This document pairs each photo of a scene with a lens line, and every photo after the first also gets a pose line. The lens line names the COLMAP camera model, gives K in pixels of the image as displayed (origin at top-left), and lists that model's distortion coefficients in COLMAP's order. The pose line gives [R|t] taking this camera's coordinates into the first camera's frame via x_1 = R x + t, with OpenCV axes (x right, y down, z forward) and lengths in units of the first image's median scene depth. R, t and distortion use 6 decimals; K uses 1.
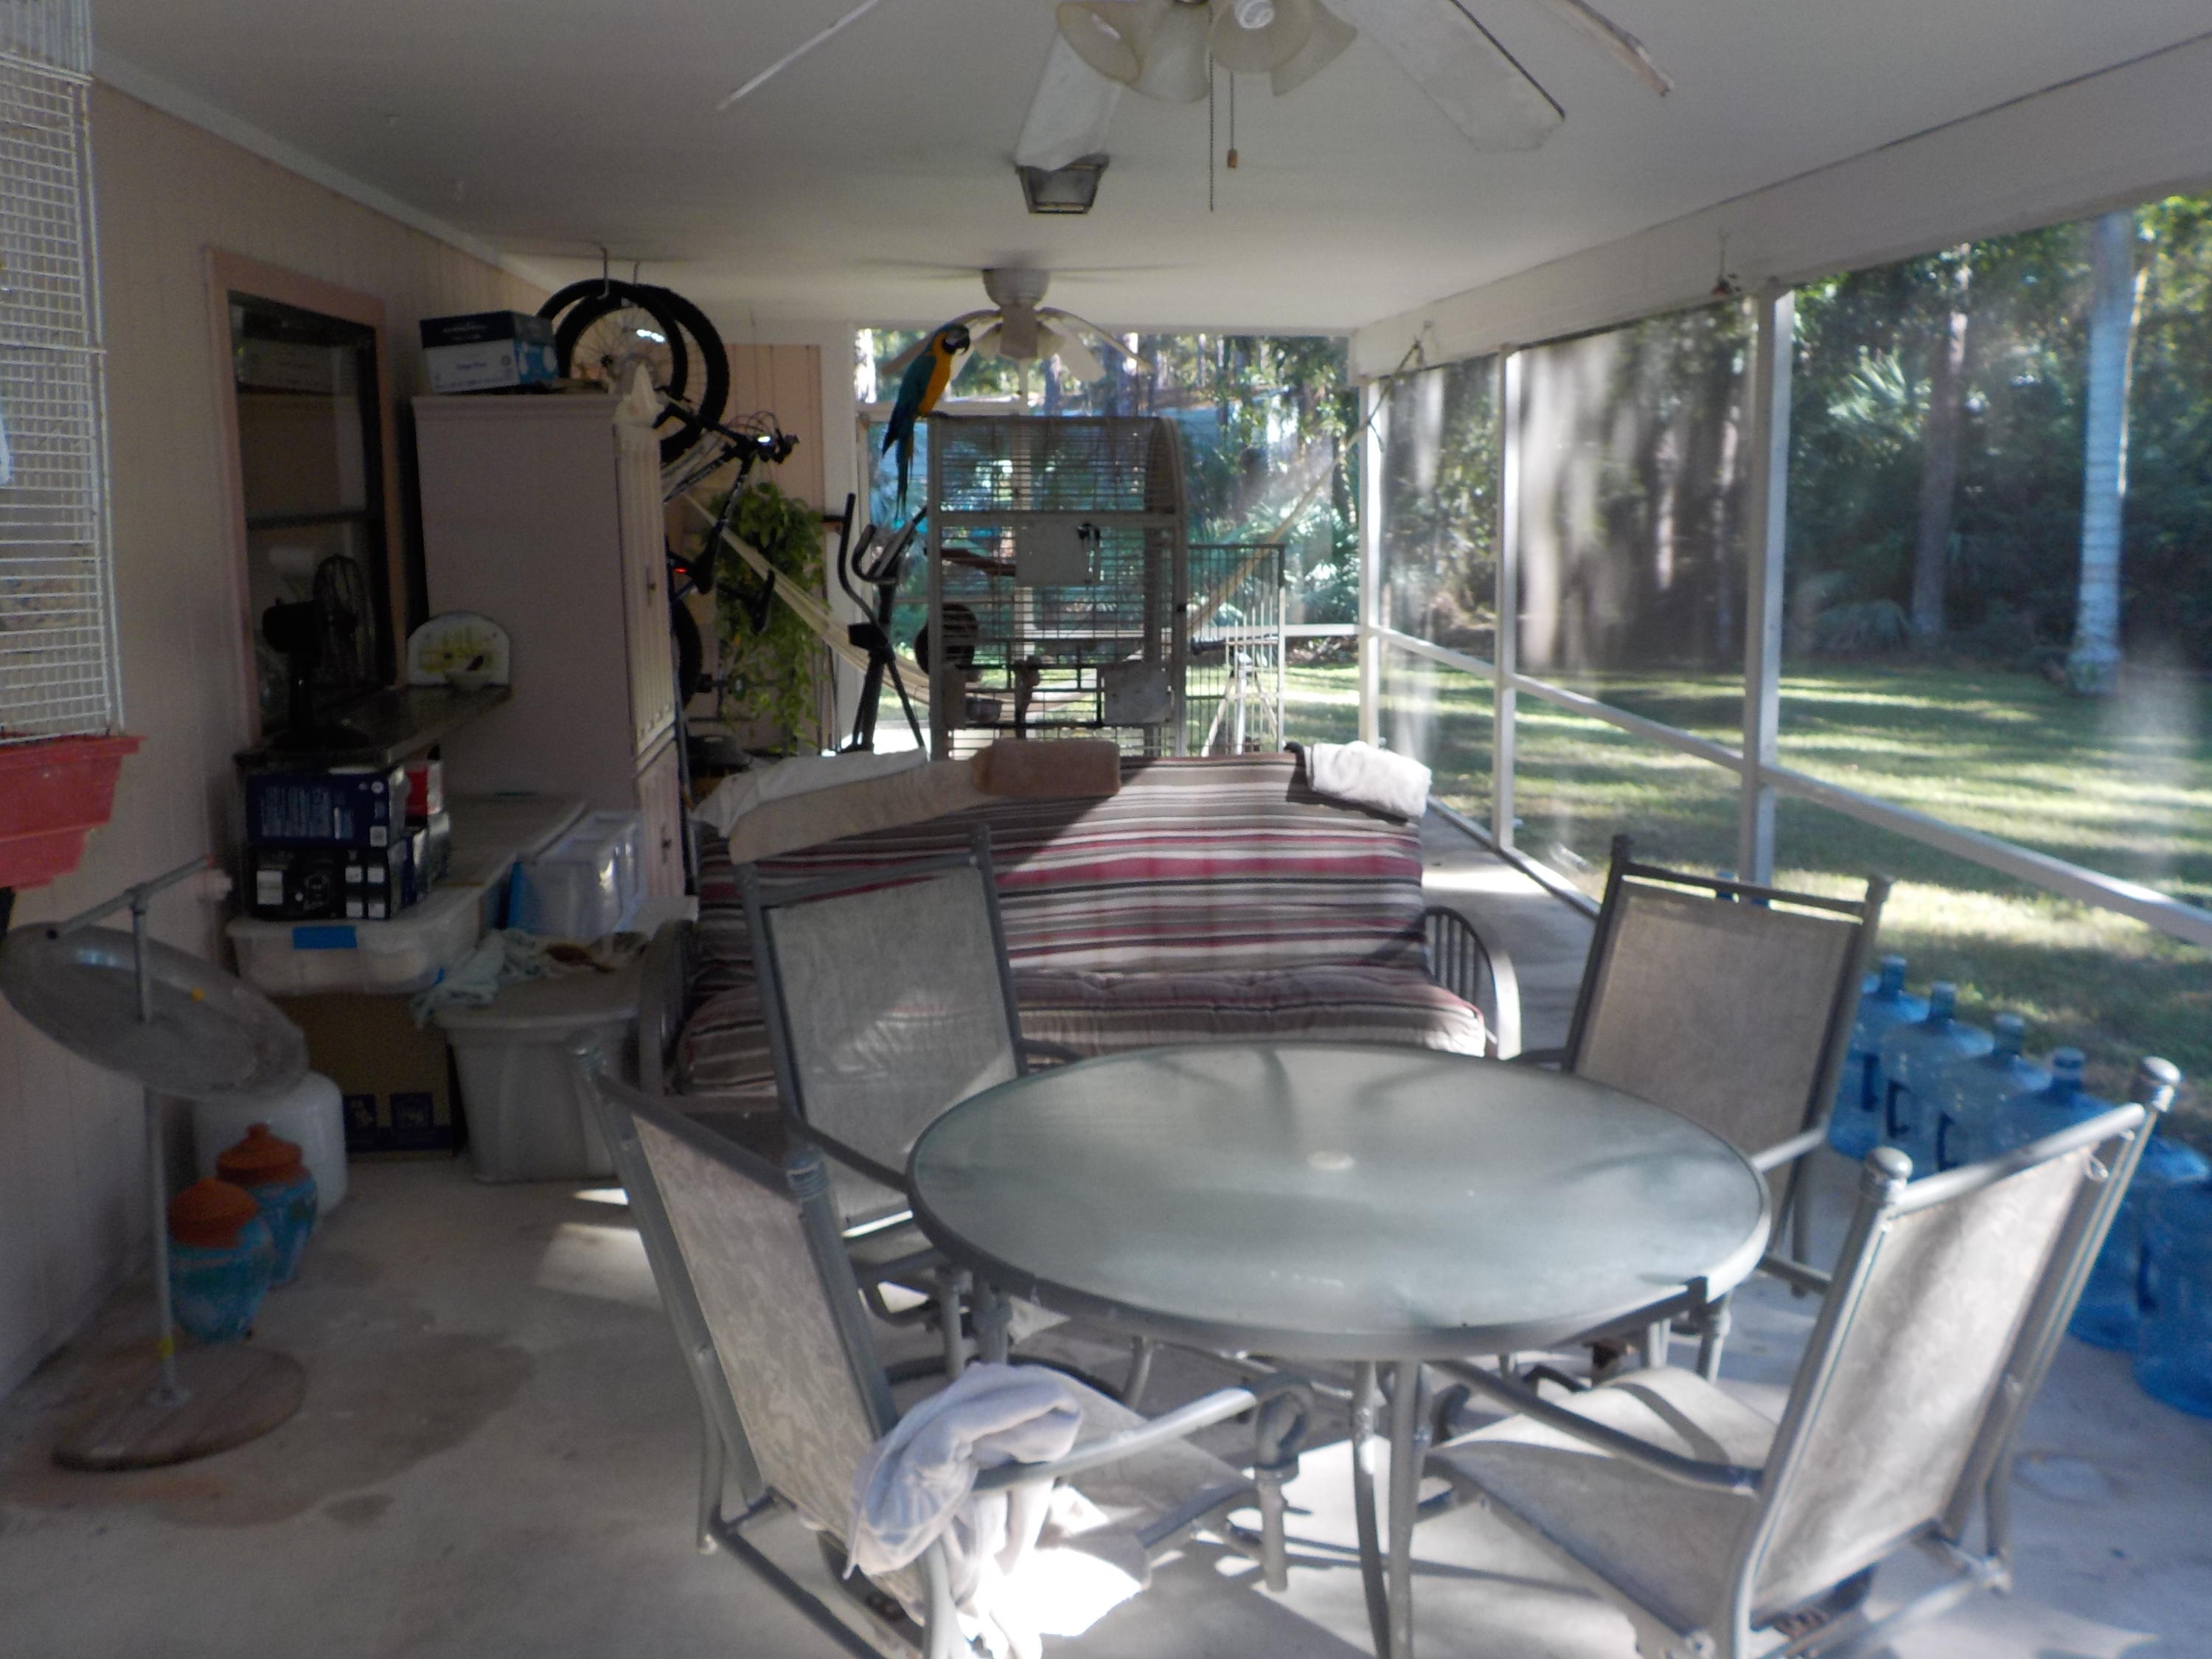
lens RADIAL K [[2025.7, 0, 1099.1], [0, 2025.7, 802.4], [0, 0, 1]] dist [0.018306, -0.011773]
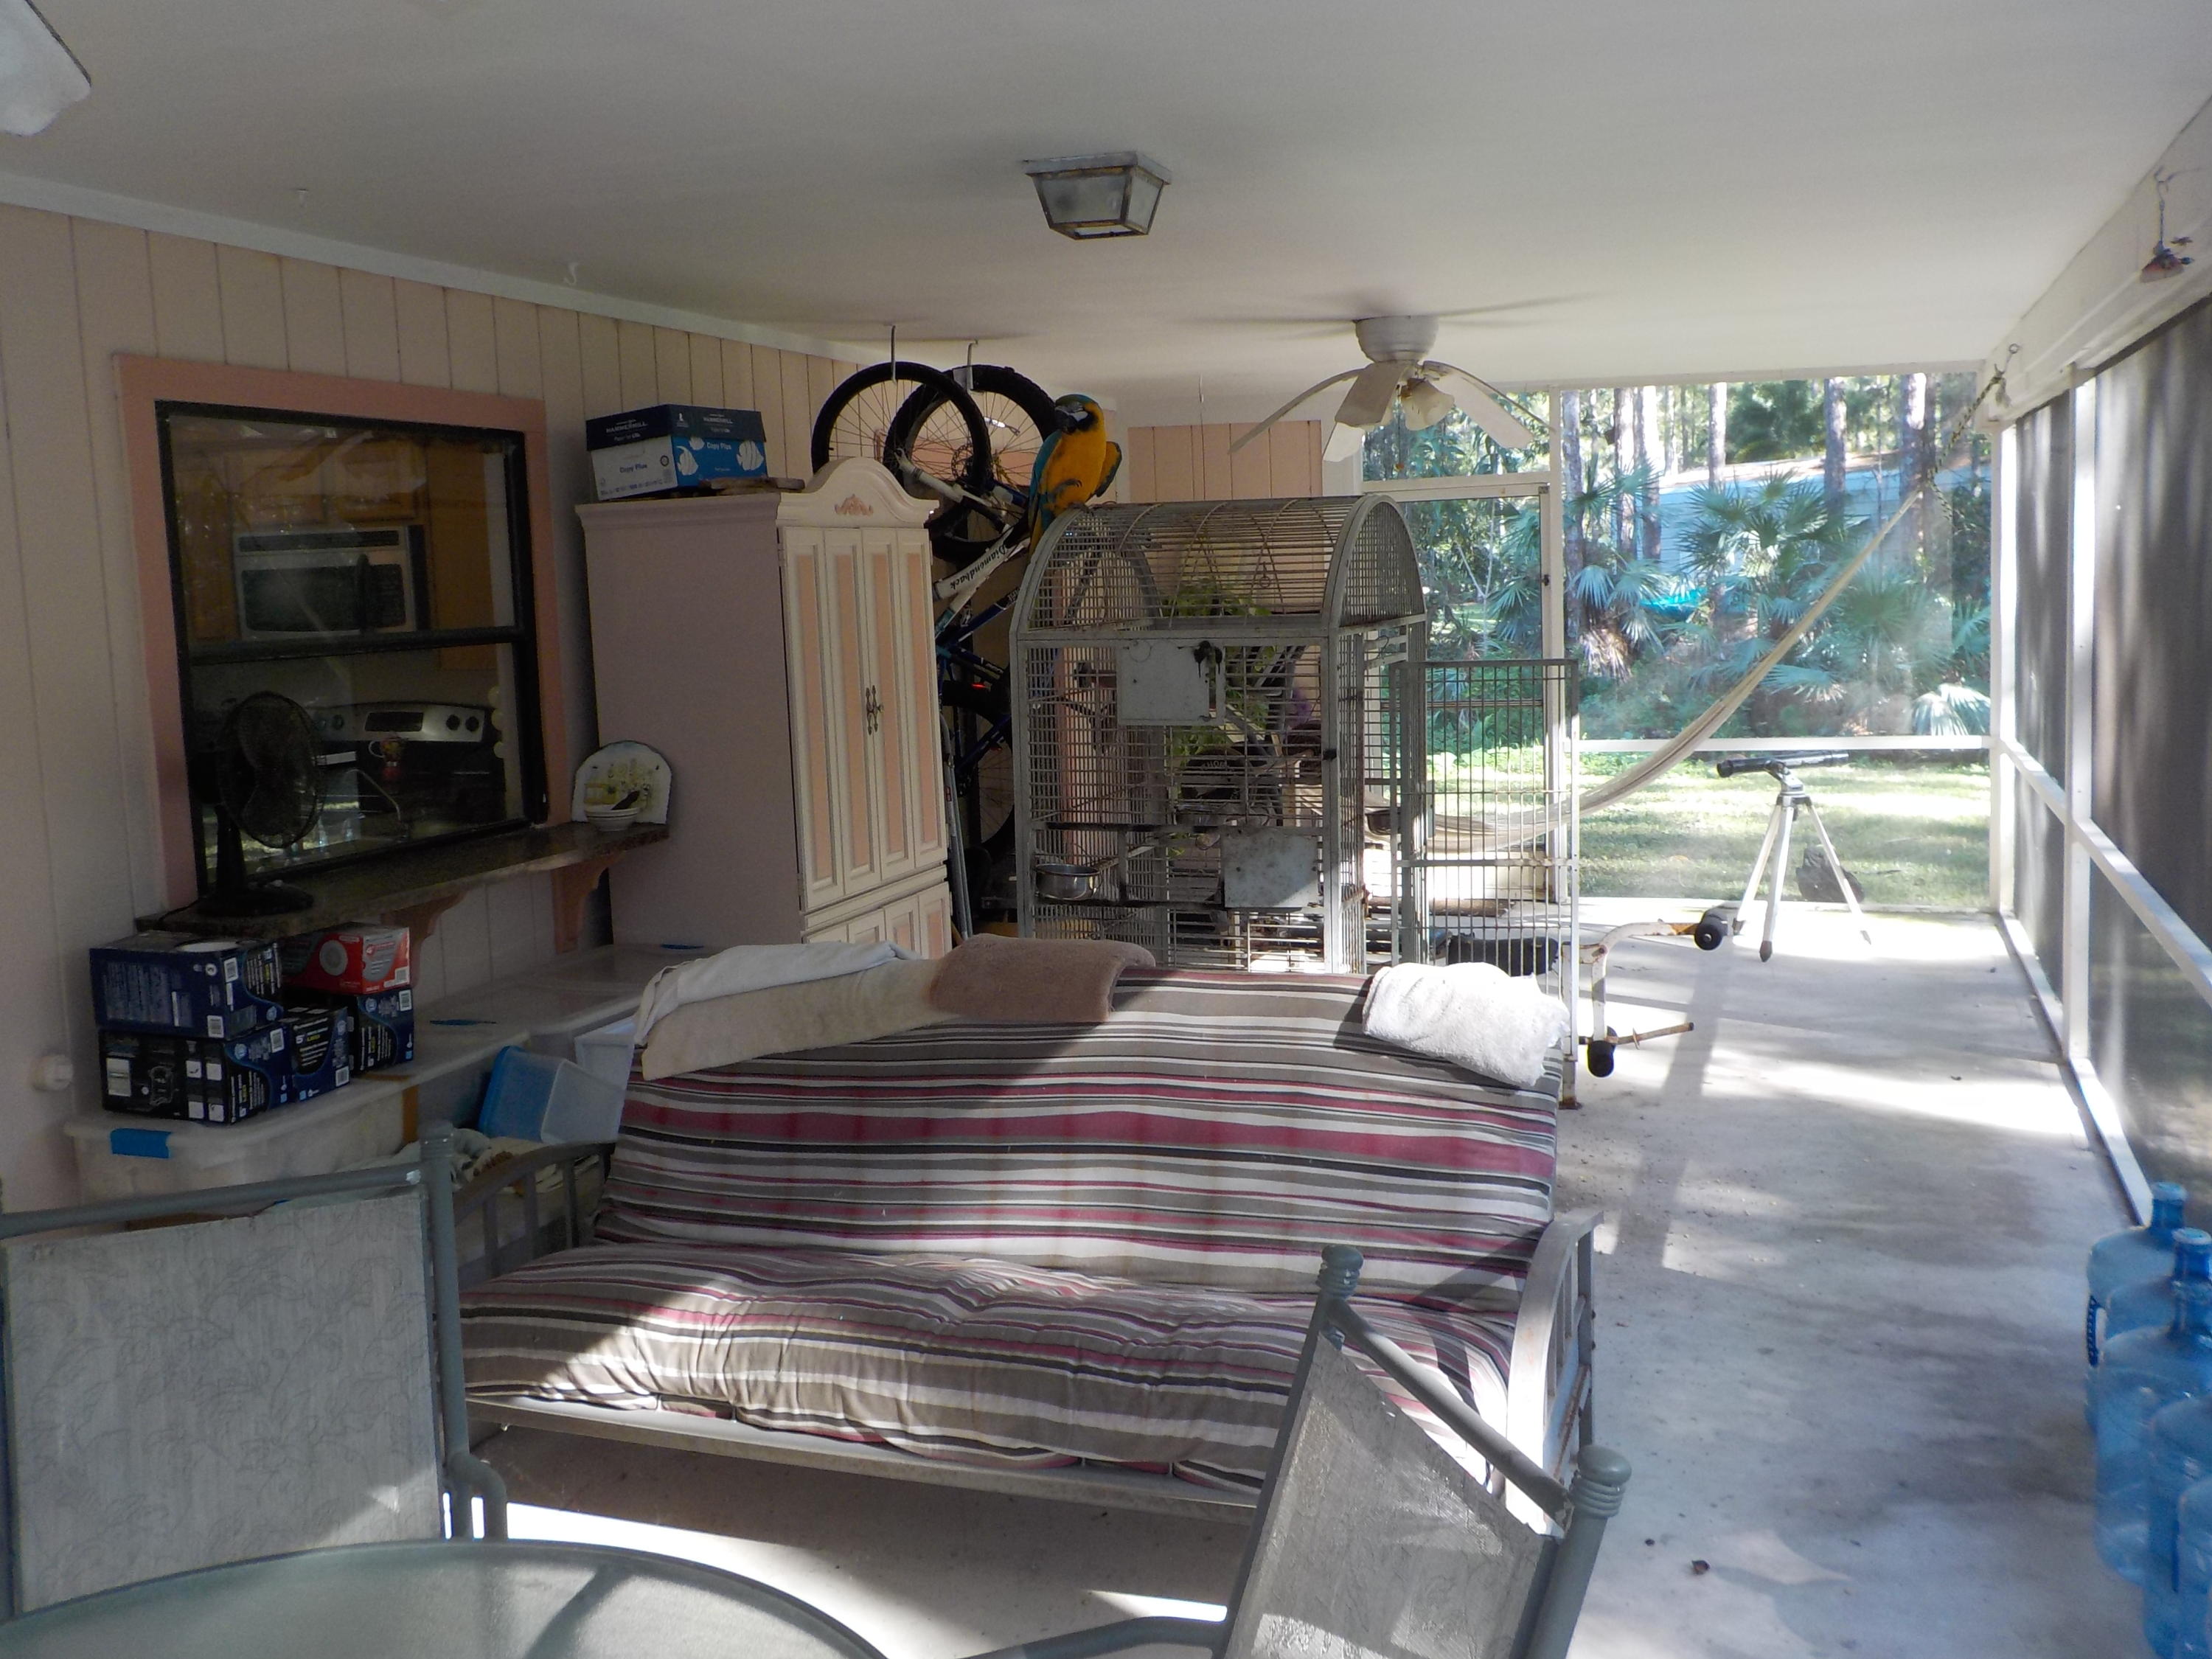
lens RADIAL K [[2025.7, 0, 1099.1], [0, 2025.7, 802.4], [0, 0, 1]] dist [0.018306, -0.011773]
pose [[0.912095, 0.024127, -0.409269, 0.303087], [-0.038668, 0.998879, -0.027288, -0.062663], [0.408152, 0.040715, 0.912006, 0.334378]]
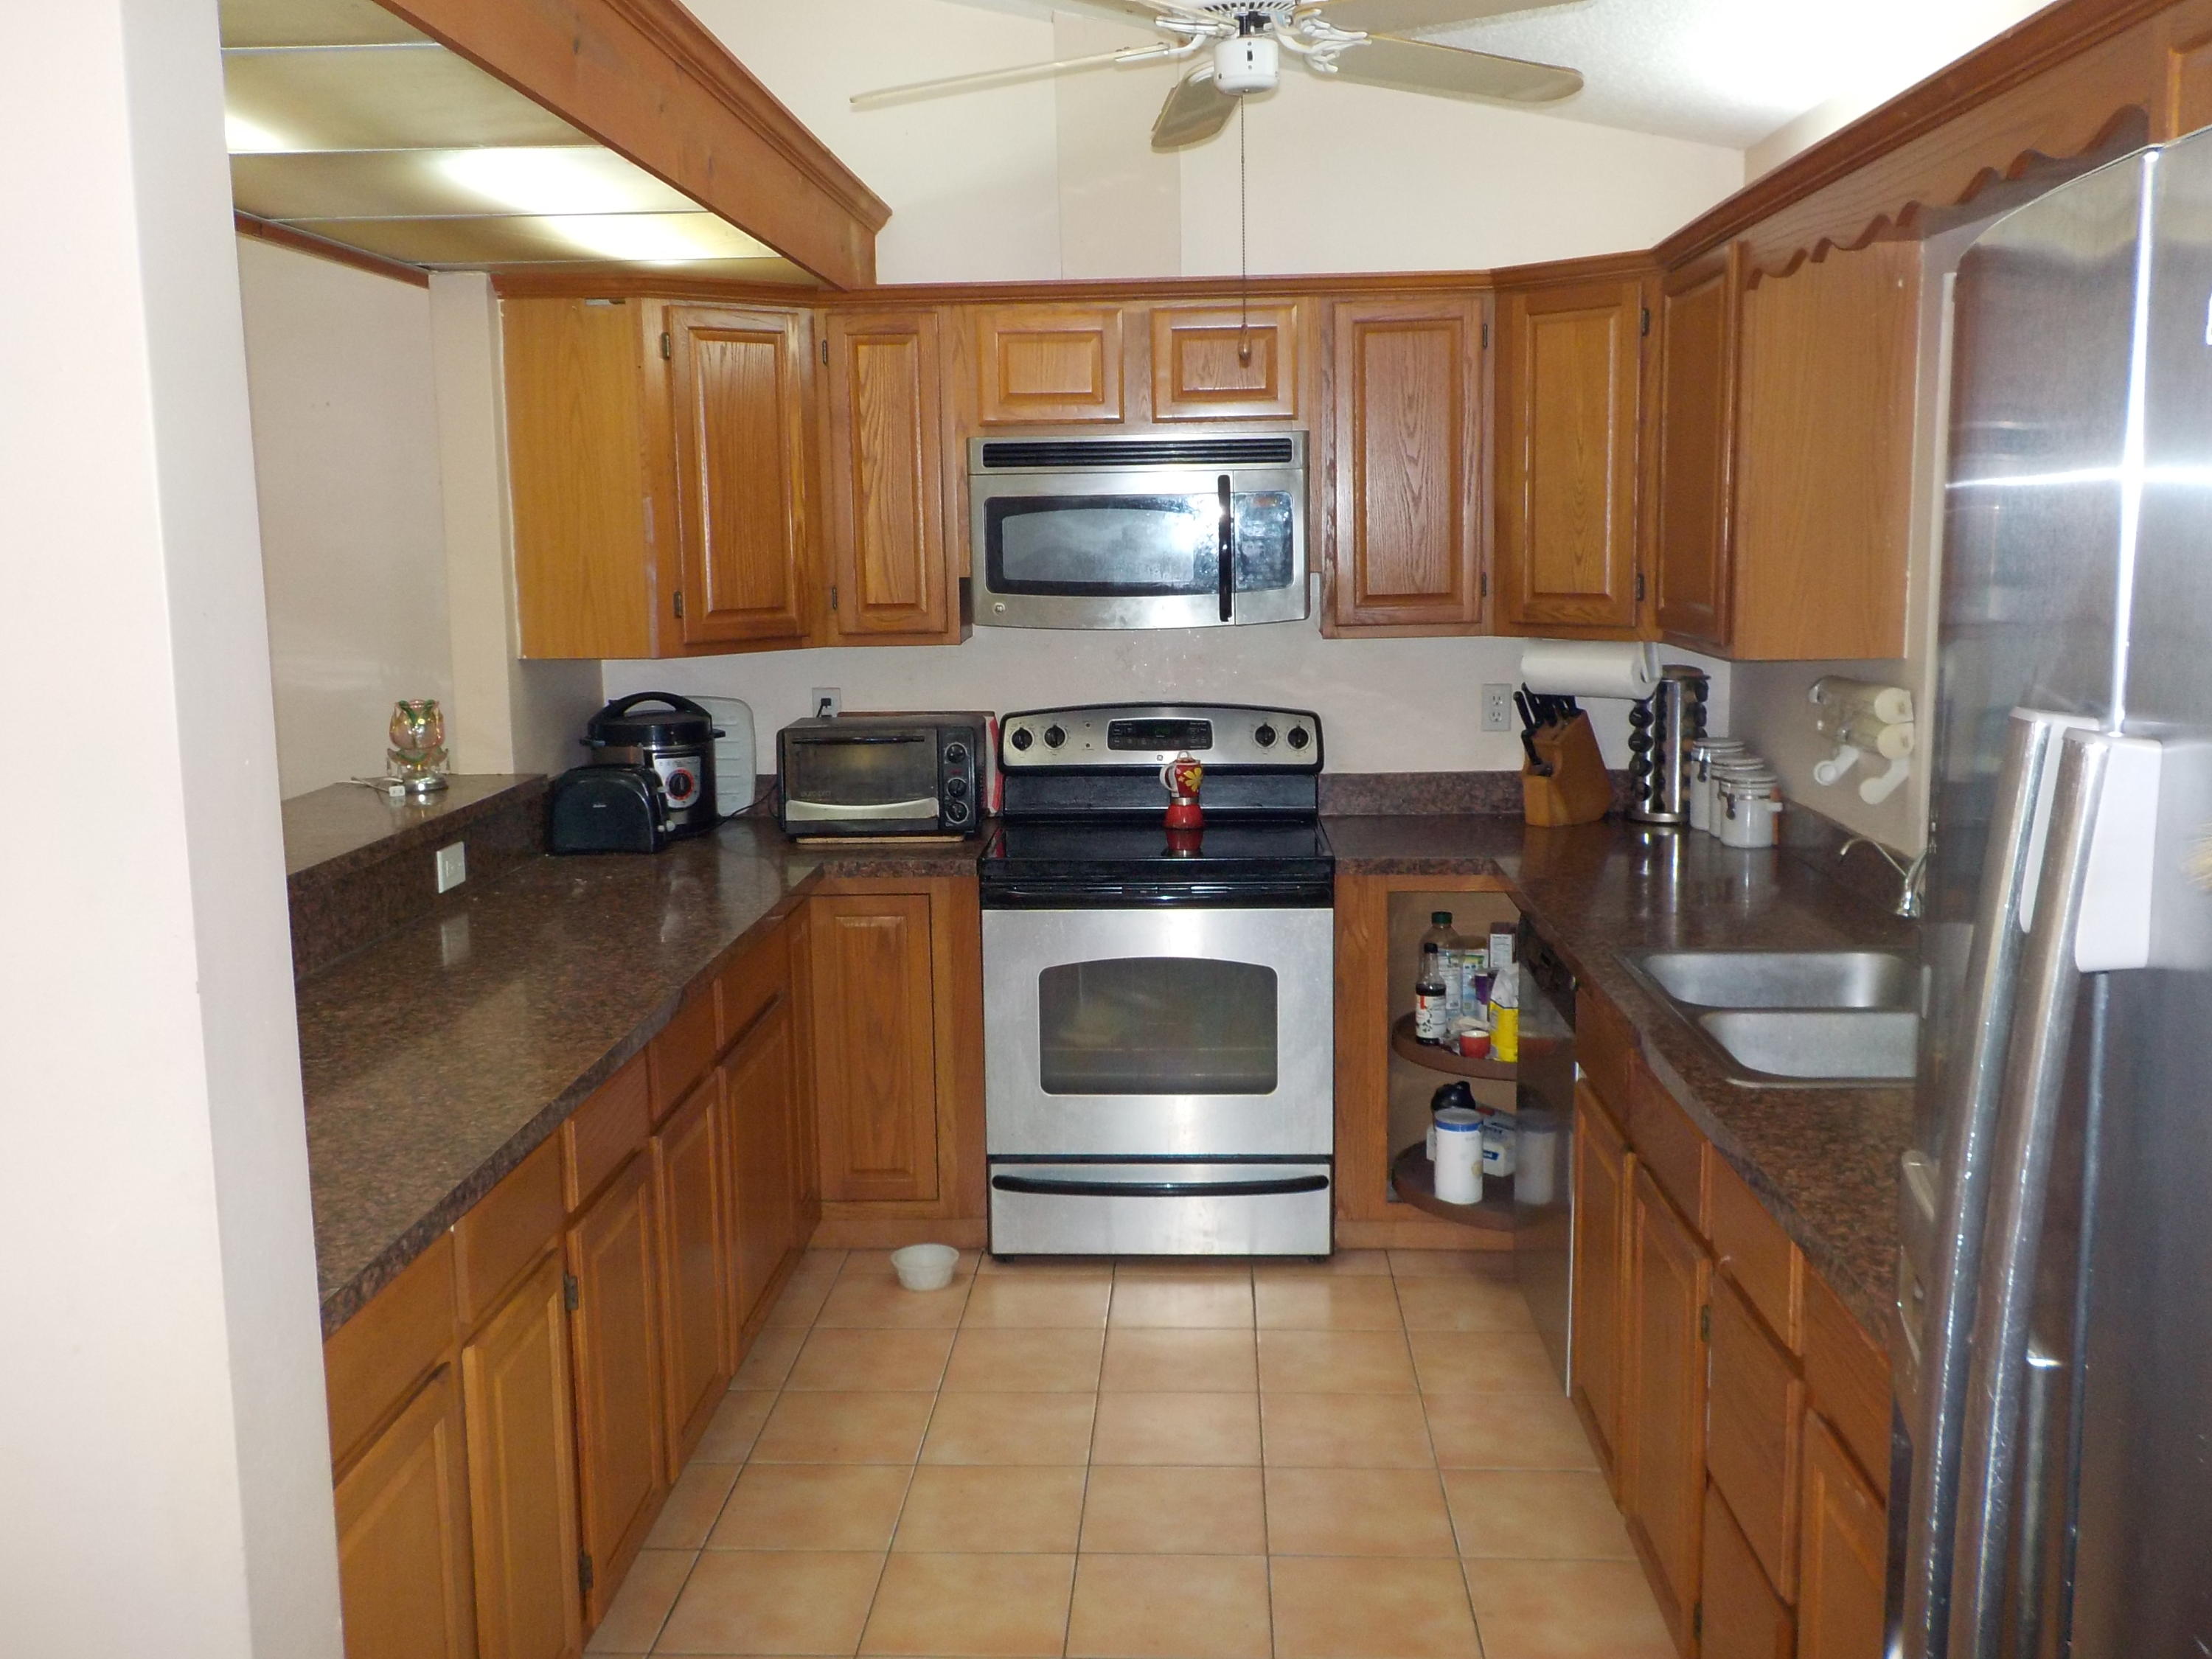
lens RADIAL K [[2025.7, 0, 1099.1], [0, 2025.7, 802.4], [0, 0, 1]] dist [0.018306, -0.011773]
pose [[0.991817, 0.005644, -0.127543, -0.633427], [-0.007892, 0.999822, -0.017125, -0.092061], [0.127424, 0.017991, 0.991685, 0.504414]]
